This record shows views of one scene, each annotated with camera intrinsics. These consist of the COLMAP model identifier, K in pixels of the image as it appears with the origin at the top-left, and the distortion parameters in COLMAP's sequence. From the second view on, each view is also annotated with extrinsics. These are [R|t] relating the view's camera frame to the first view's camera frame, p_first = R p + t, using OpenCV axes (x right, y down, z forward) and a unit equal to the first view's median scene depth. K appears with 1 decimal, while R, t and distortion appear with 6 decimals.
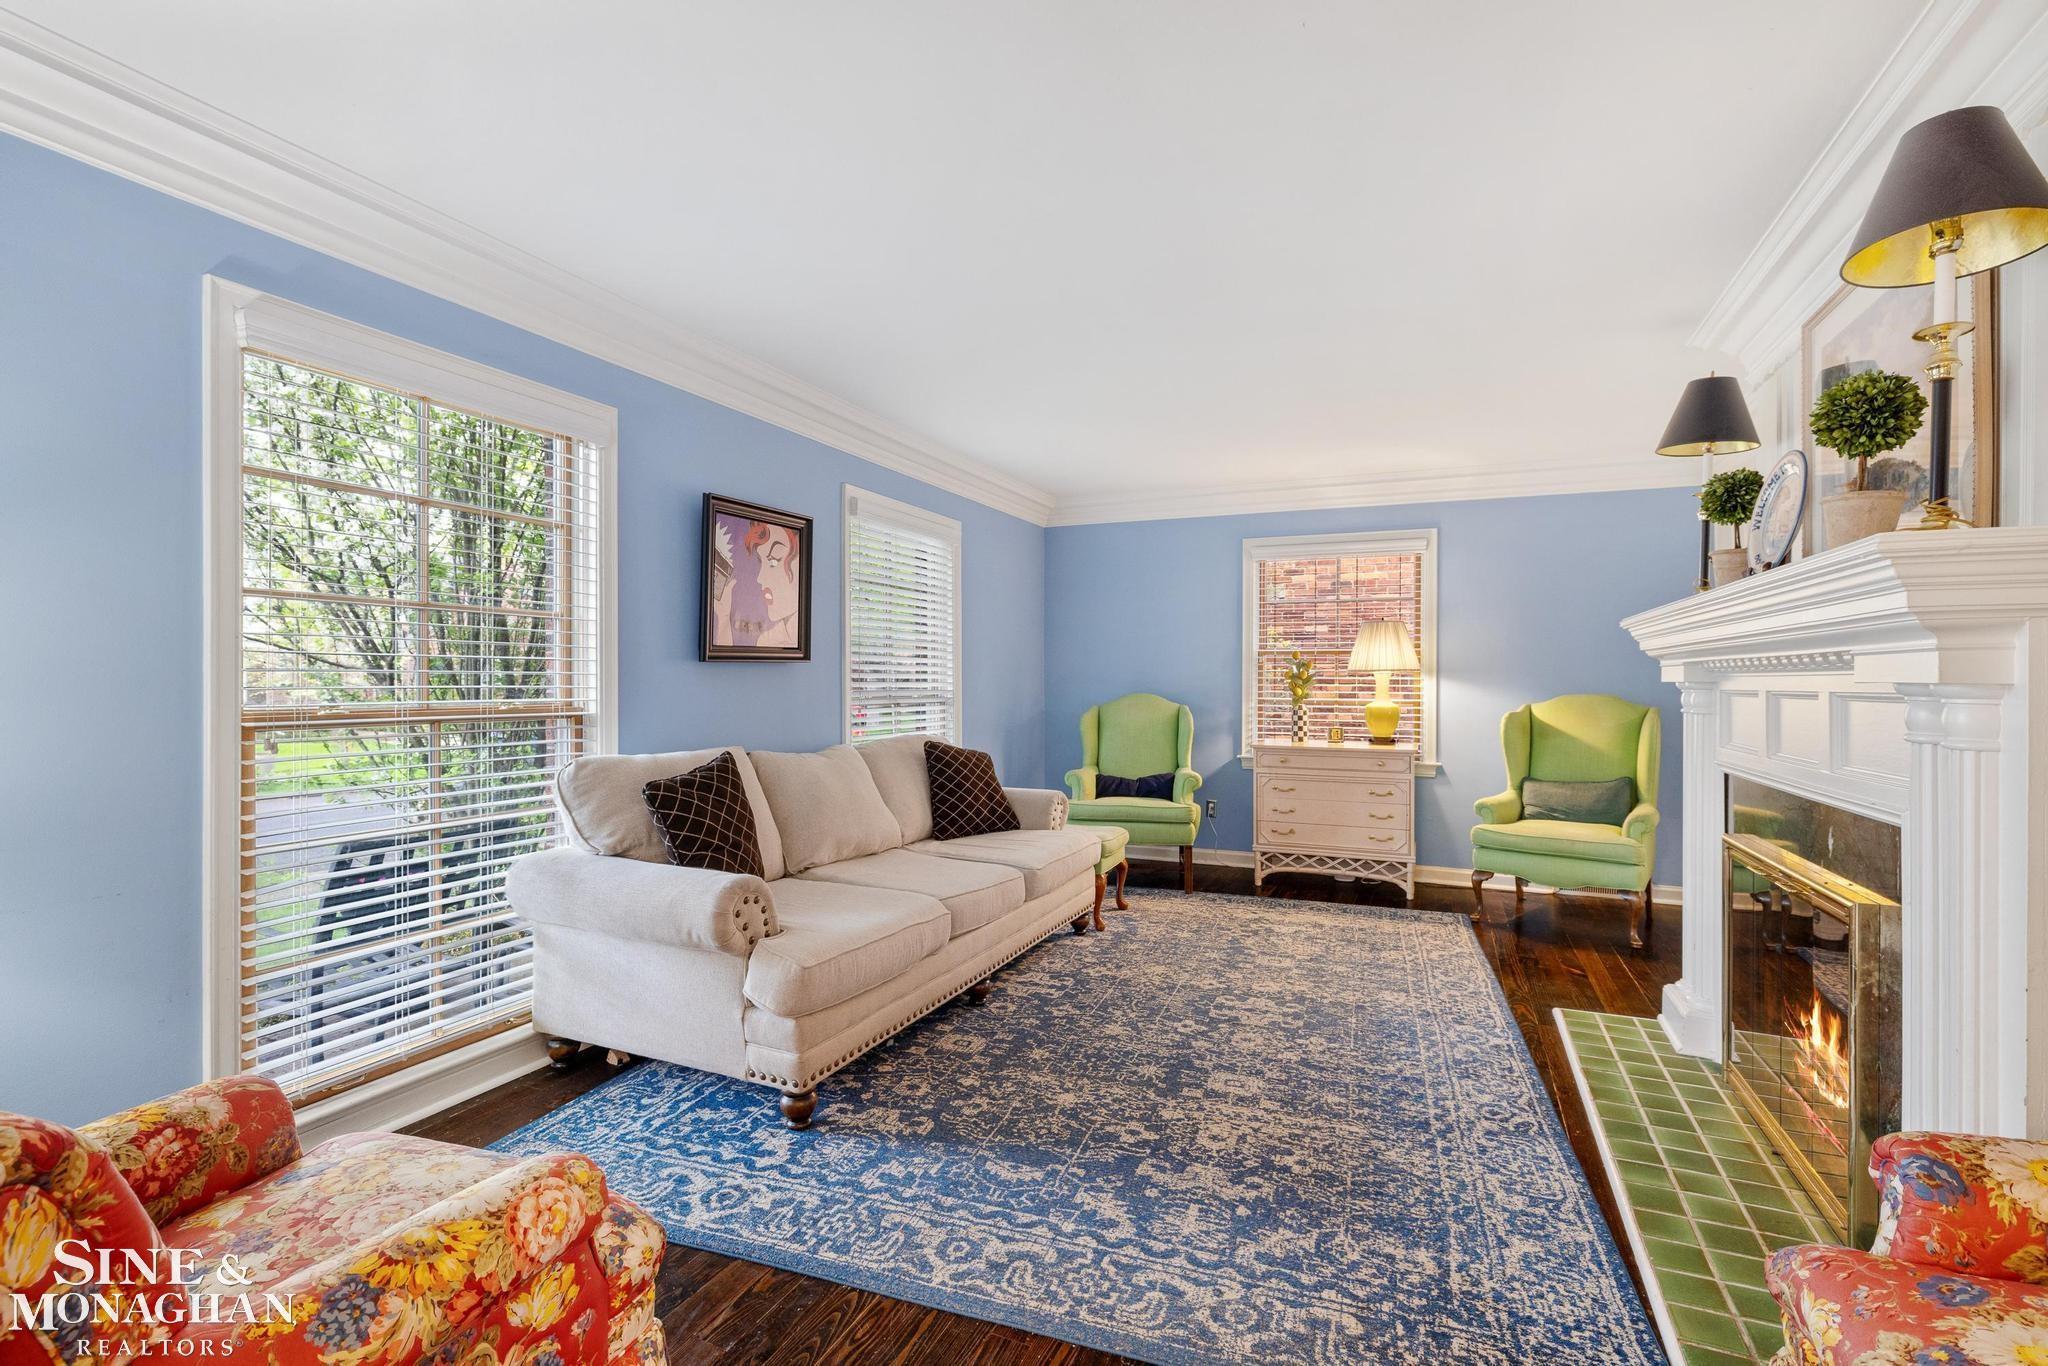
lens RADIAL K [[925.2, 0, 1054.7], [0, 925.2, 672.6], [0, 0, 1]] dist [-0.009293, 0.003657]
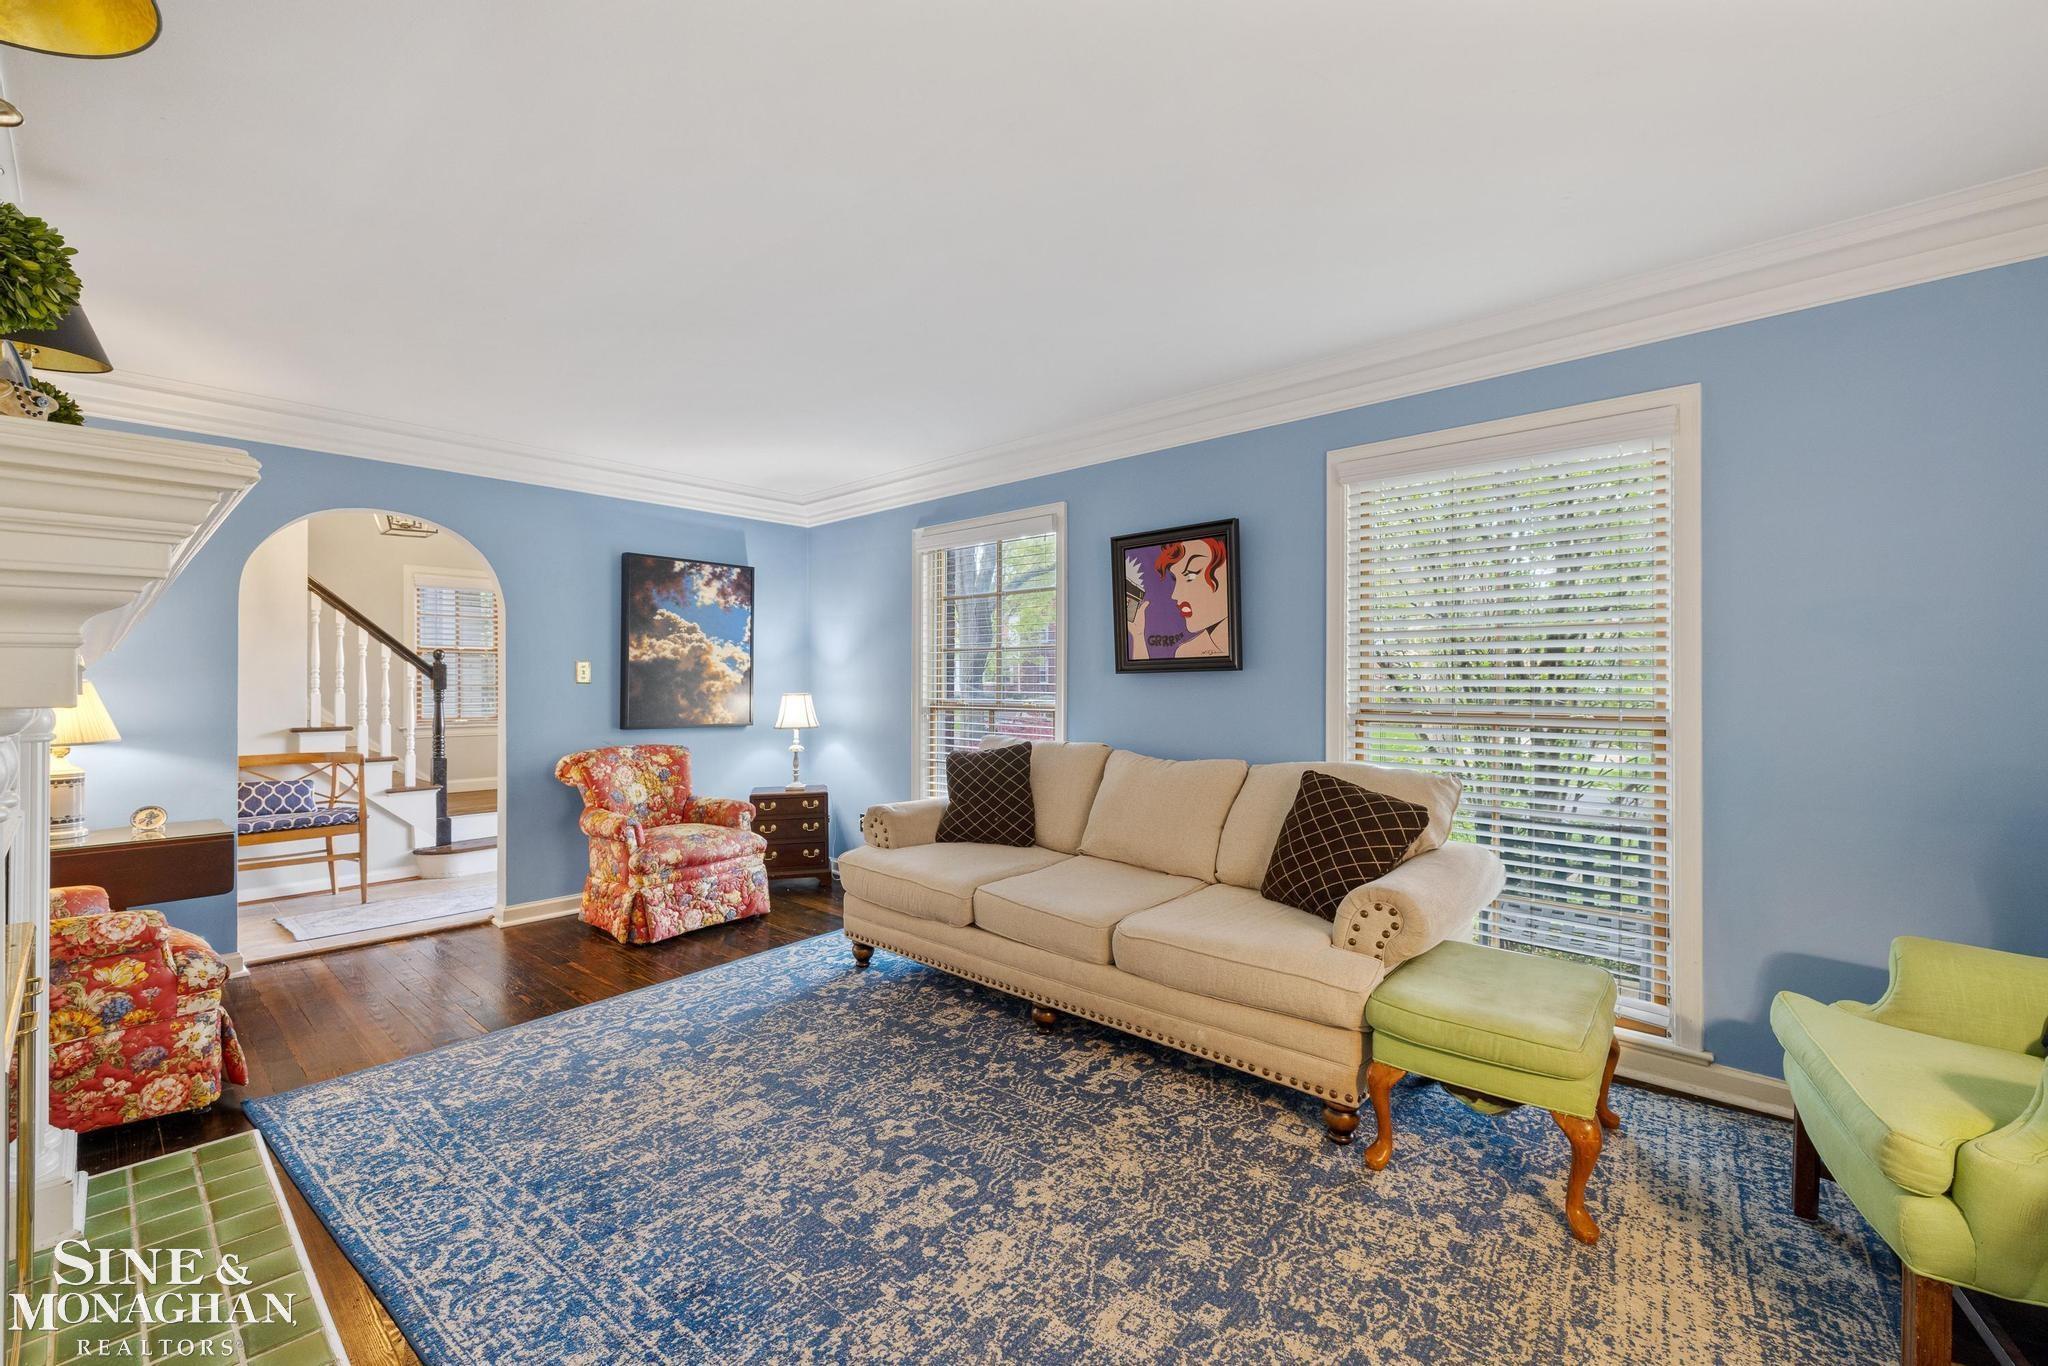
lens RADIAL K [[861.4, 0, 1003.7], [0, 861.4, 681.8], [0, 0, 1]] dist [-0.000604, -0.000124]
pose [[-0.348498, -0.005208, -0.937295, 0.850548], [0.007466, 0.999937, -0.008332, 0.007863], [0.937280, -0.009902, -0.348438, 1.423639]]
